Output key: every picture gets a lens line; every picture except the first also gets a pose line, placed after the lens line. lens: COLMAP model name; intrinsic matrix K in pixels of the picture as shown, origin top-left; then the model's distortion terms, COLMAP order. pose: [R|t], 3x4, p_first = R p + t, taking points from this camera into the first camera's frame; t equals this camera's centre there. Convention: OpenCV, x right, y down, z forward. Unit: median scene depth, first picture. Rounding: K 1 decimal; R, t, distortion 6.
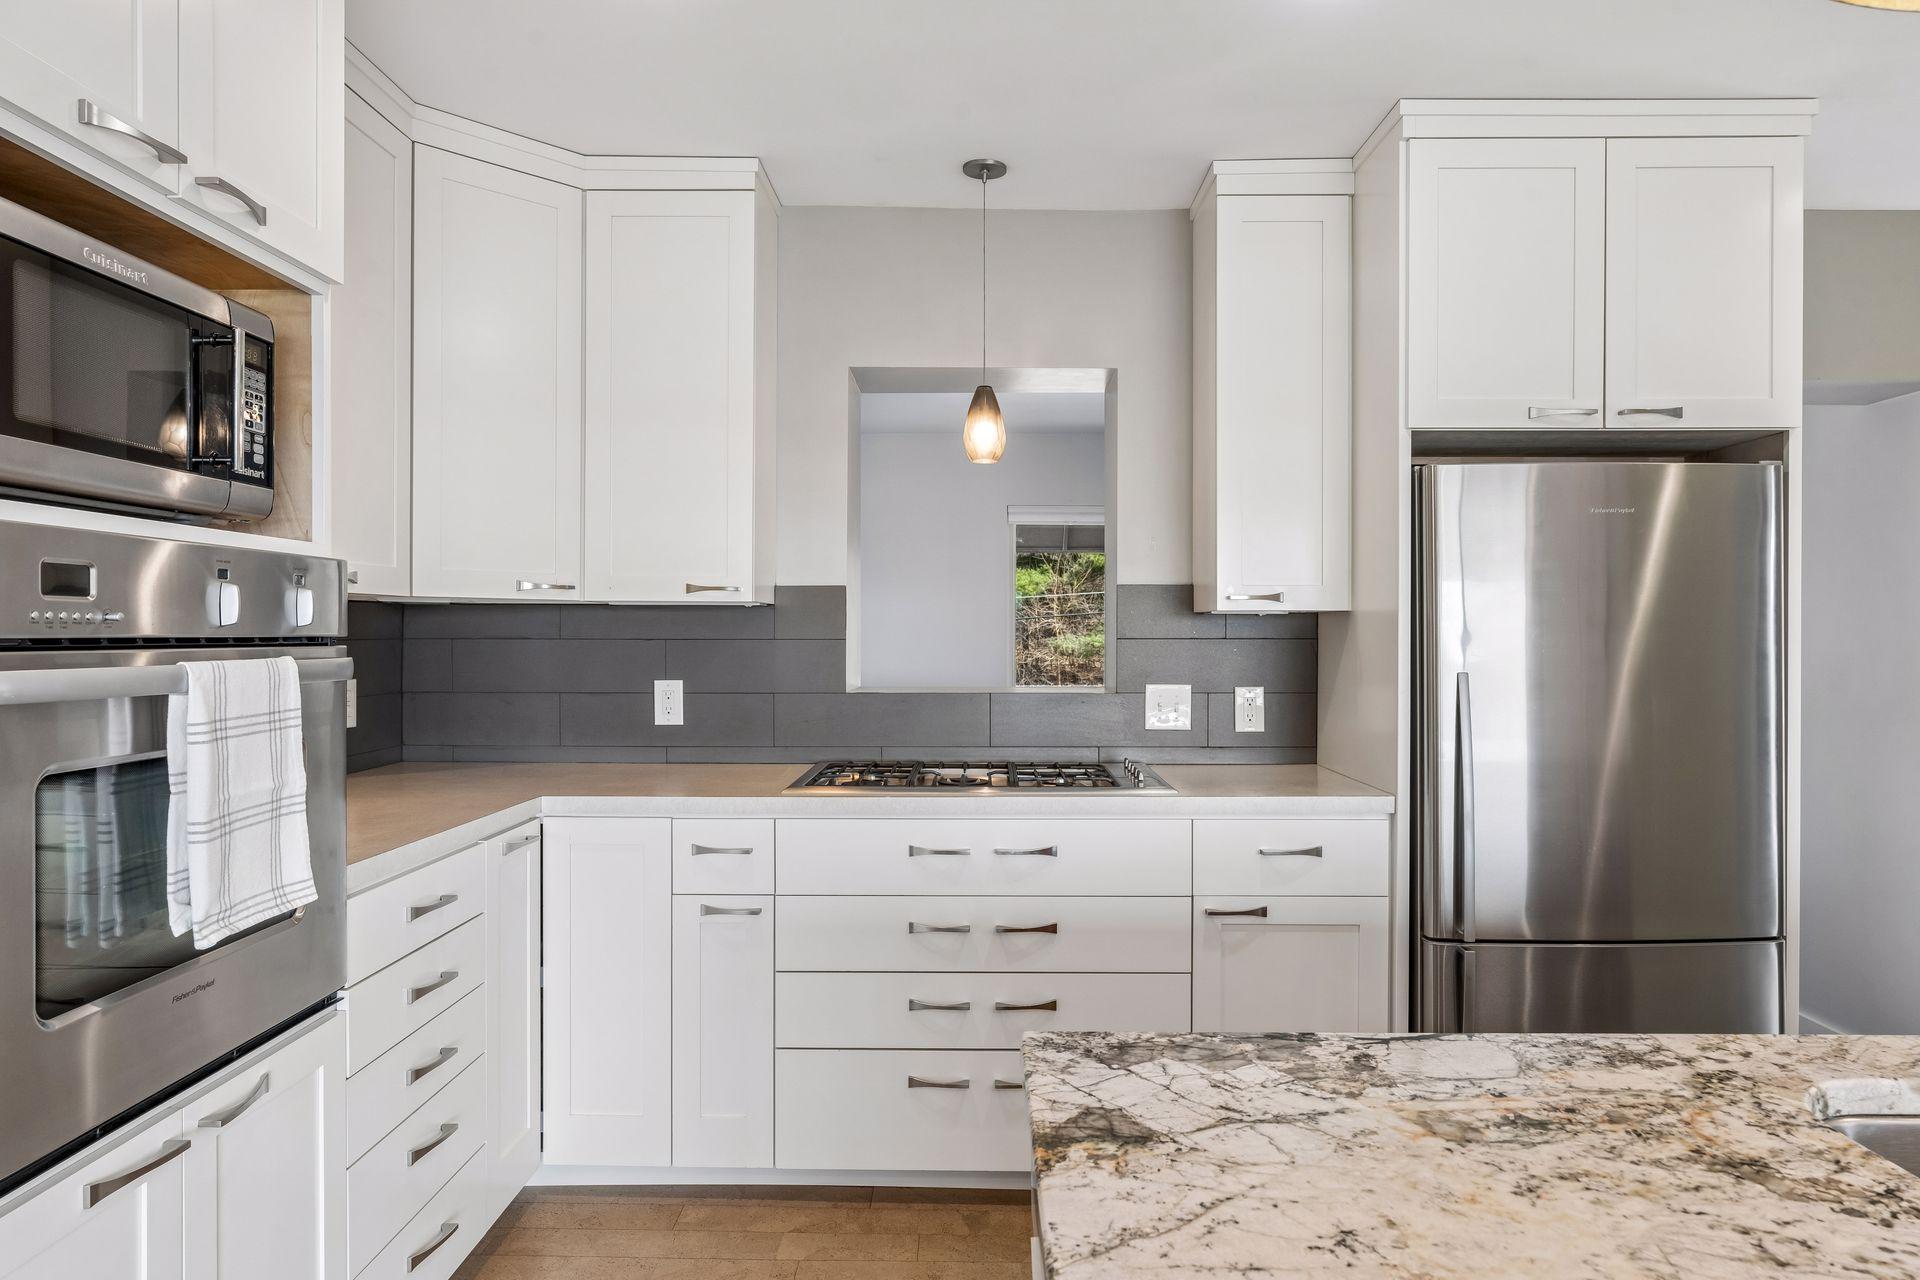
lens RADIAL K [[1173.8, 0, 960.0], [0, 1173.8, 640.0], [0, 0, 1]] dist [-0.017533, 0.000645]
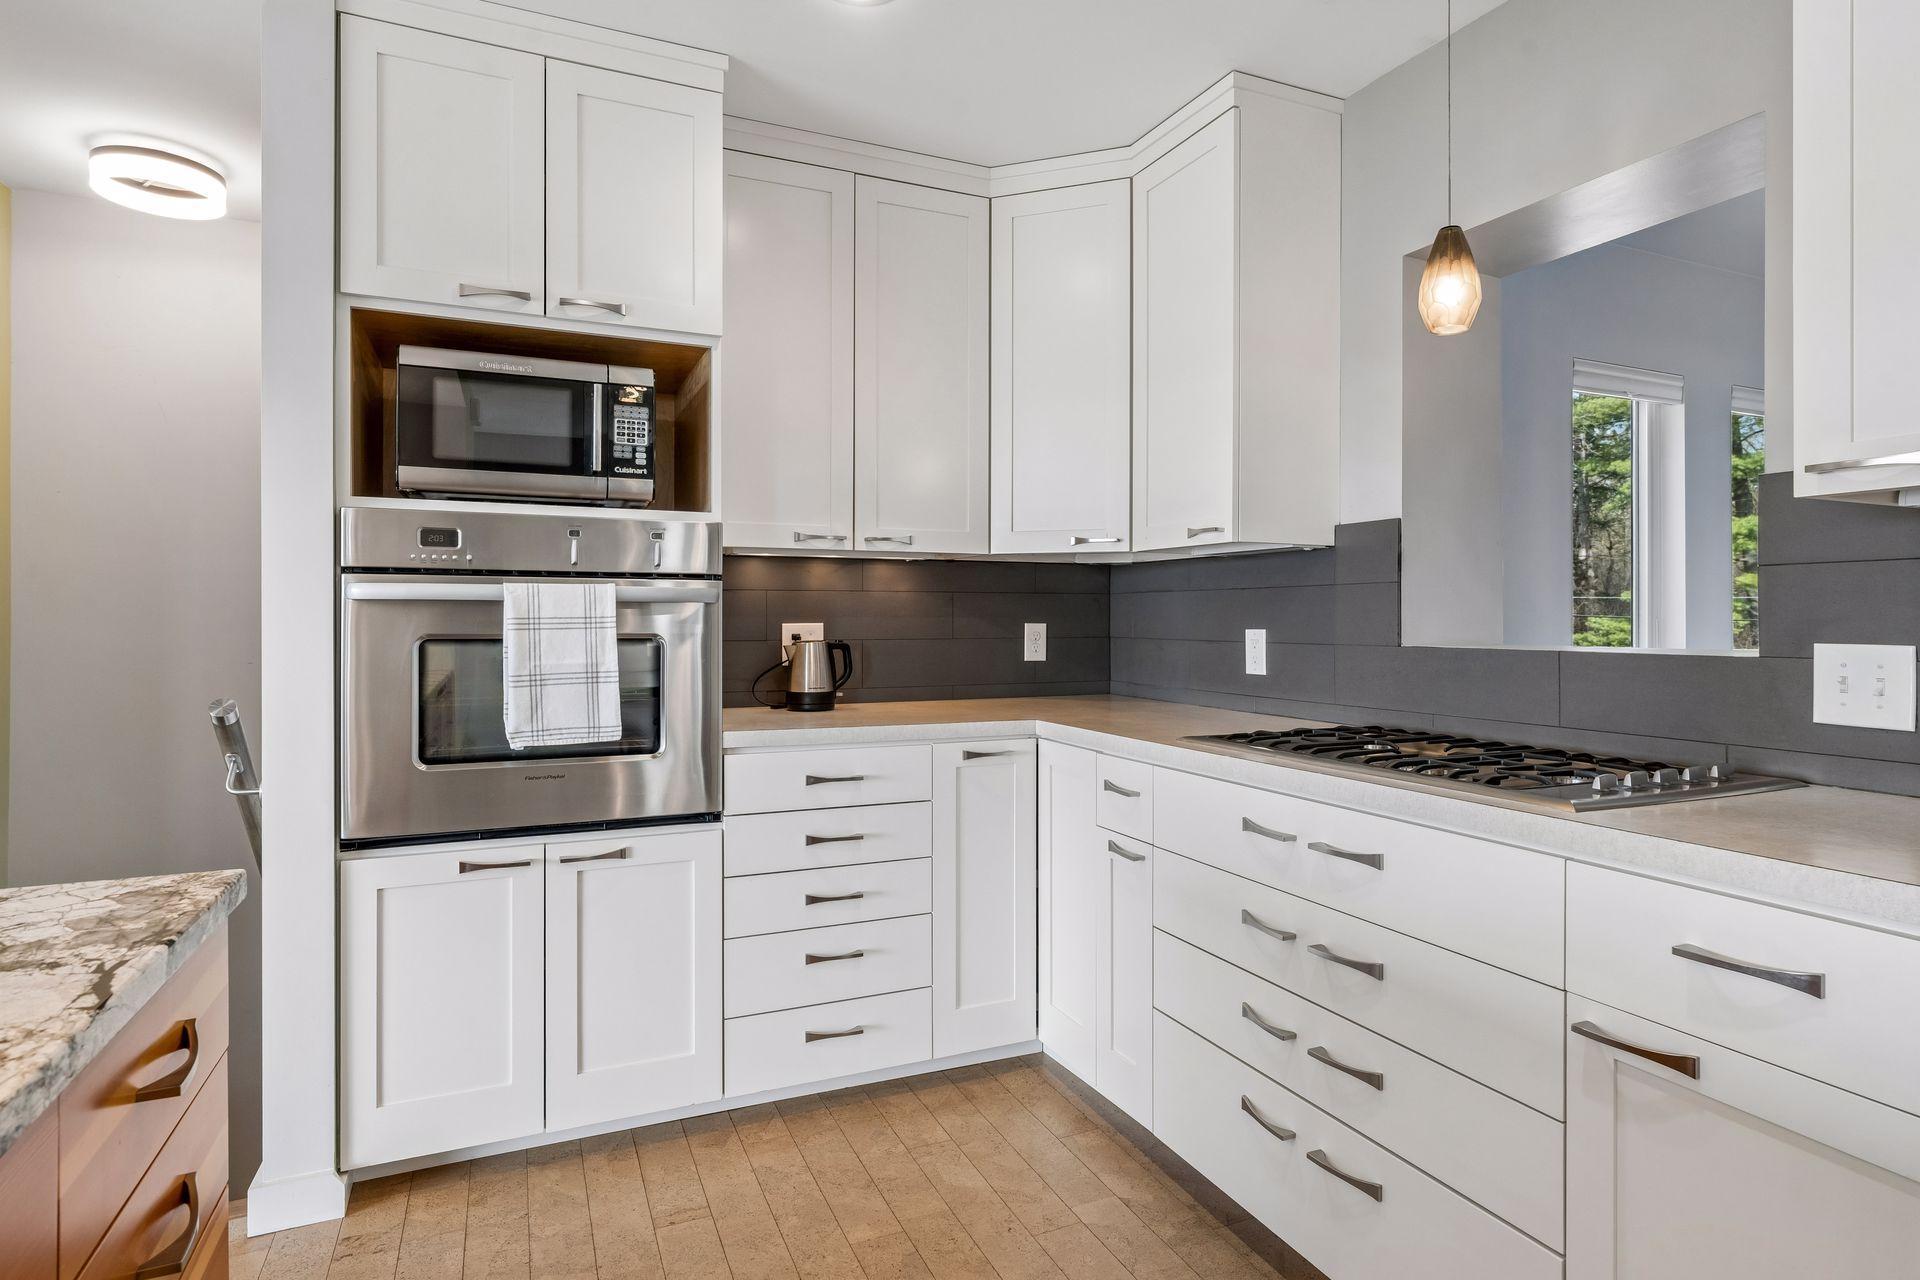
lens RADIAL K [[1007.3, 0, 968.7], [0, 1007.3, 620.6], [0, 0, 1]] dist [-0.003392, 0.000643]
pose [[0.423674, 0.000773, -0.905814, 0.467947], [-0.008222, 0.999962, -0.002992, 0.034790], [0.905777, 0.008715, 0.423665, 0.464475]]
